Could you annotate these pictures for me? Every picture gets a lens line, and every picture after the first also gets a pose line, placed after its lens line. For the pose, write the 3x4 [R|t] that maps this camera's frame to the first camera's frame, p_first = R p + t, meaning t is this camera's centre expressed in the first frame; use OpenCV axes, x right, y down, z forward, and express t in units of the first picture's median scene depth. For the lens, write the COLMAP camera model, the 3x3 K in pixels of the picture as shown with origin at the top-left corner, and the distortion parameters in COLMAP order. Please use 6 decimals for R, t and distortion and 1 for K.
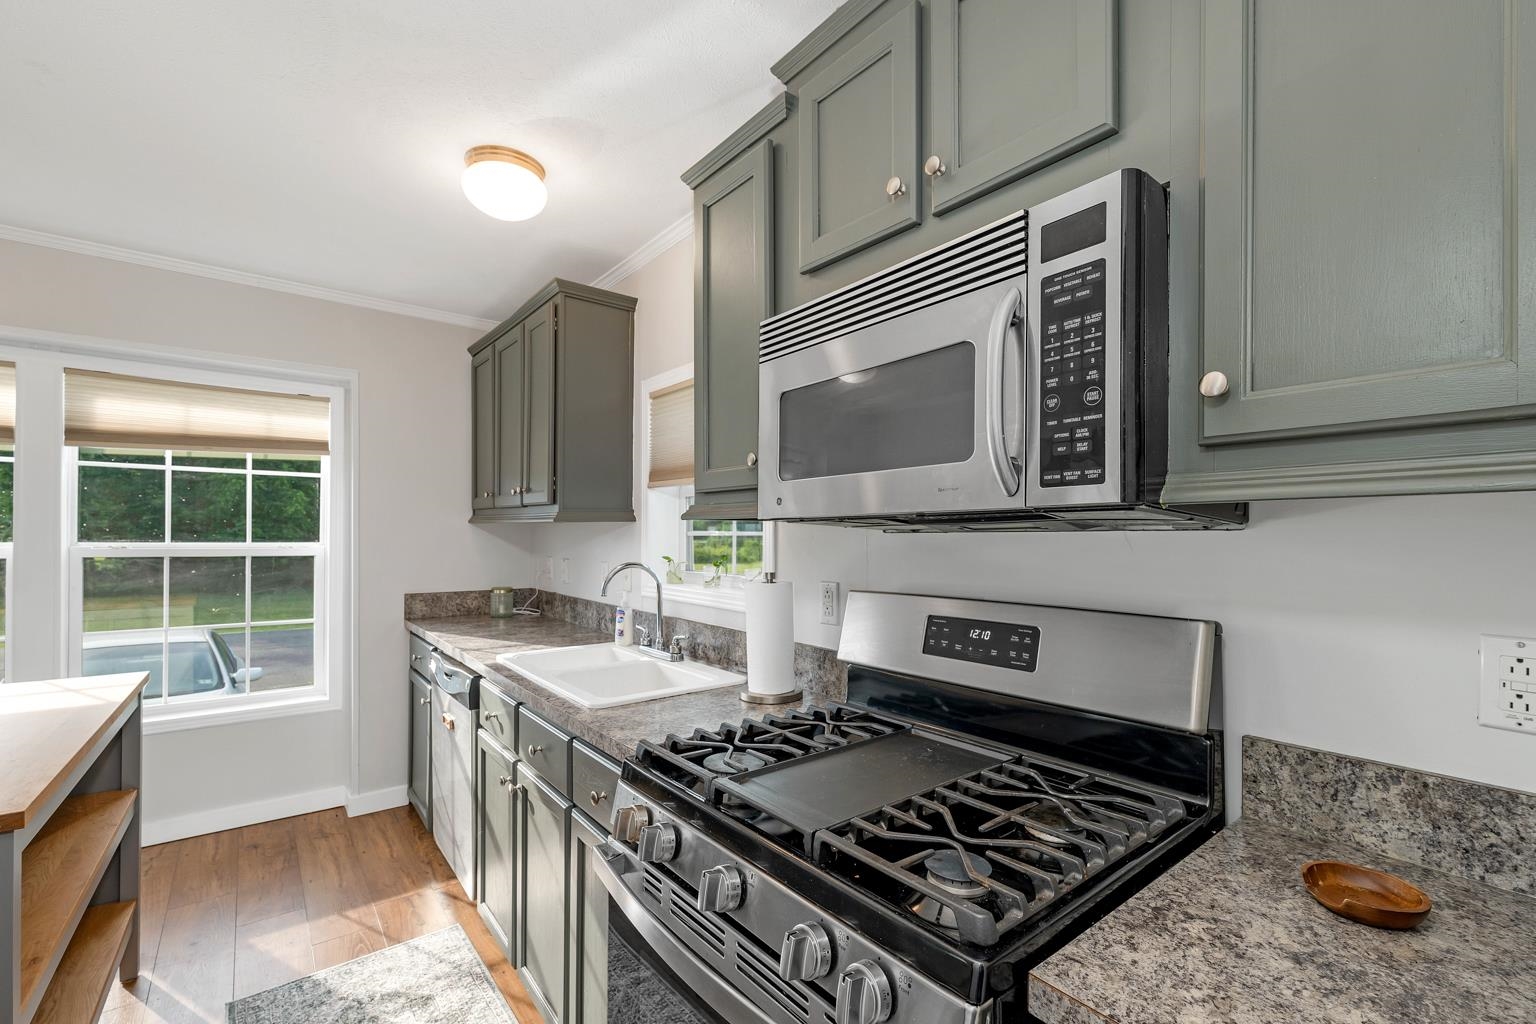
lens RADIAL K [[644.9, 0, 768.0], [0, 644.9, 512.0], [0, 0, 1]] dist [-0.001415, -0.000120]
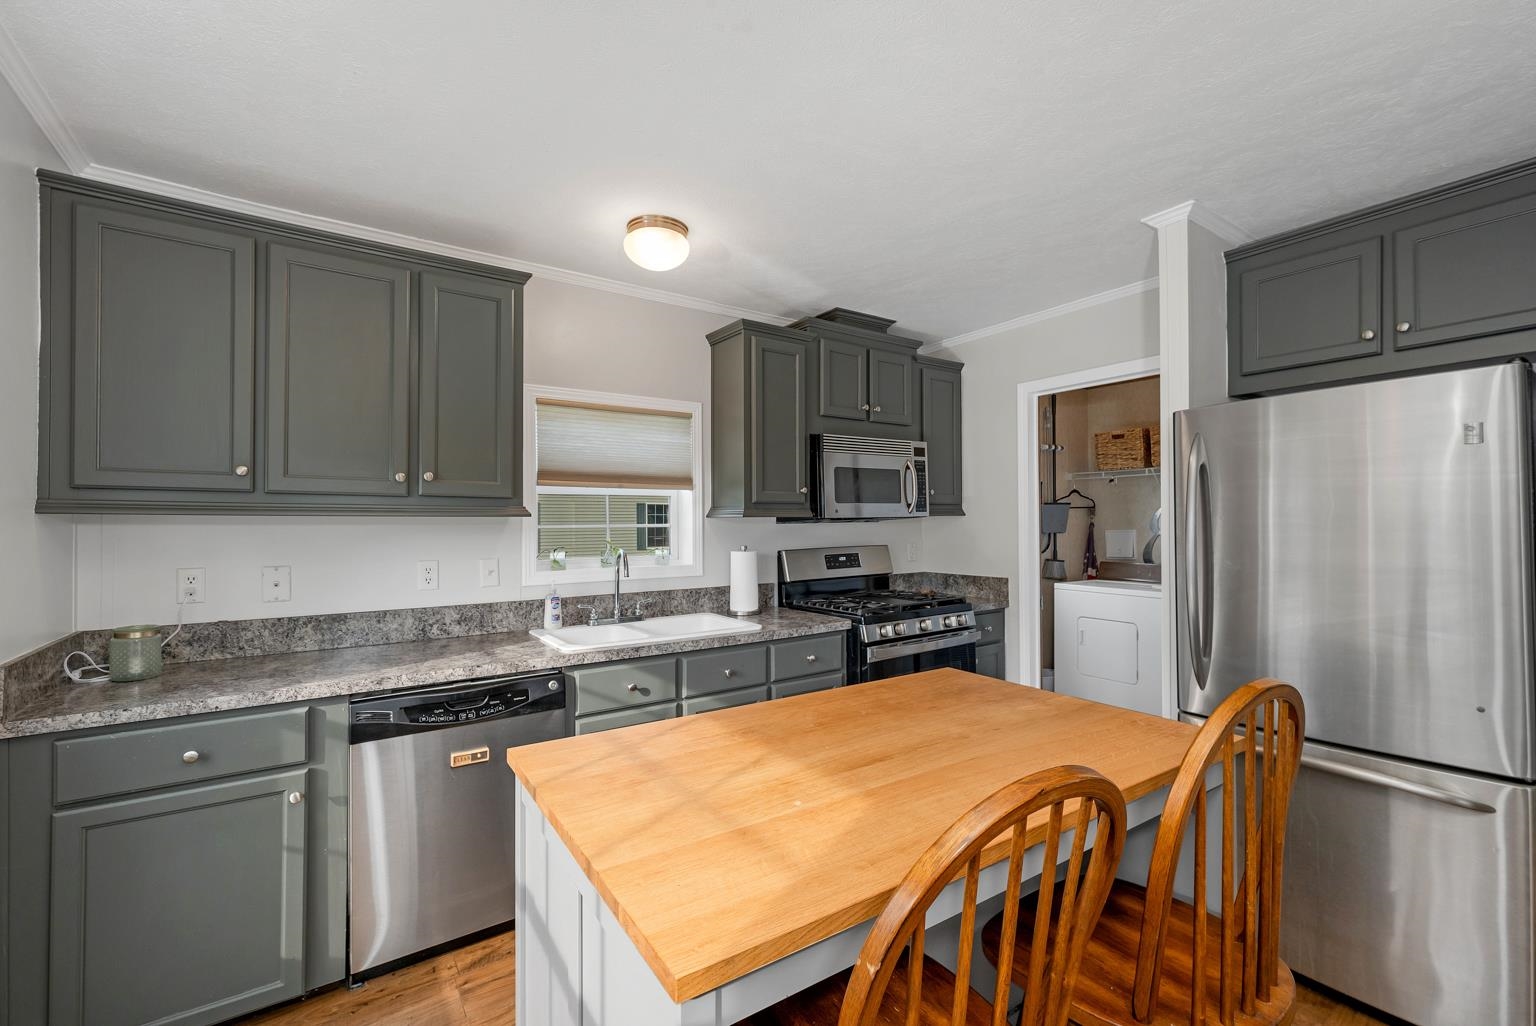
lens RADIAL K [[644.9, 0, 768.0], [0, 644.9, 513.0], [0, 0, 1]] dist [-0.001415, -0.000120]
pose [[0.064844, 0.007602, 0.997866, -2.548910], [-0.016798, 0.999838, -0.006525, 0.011408], [-0.997754, -0.016339, 0.064962, 1.149228]]
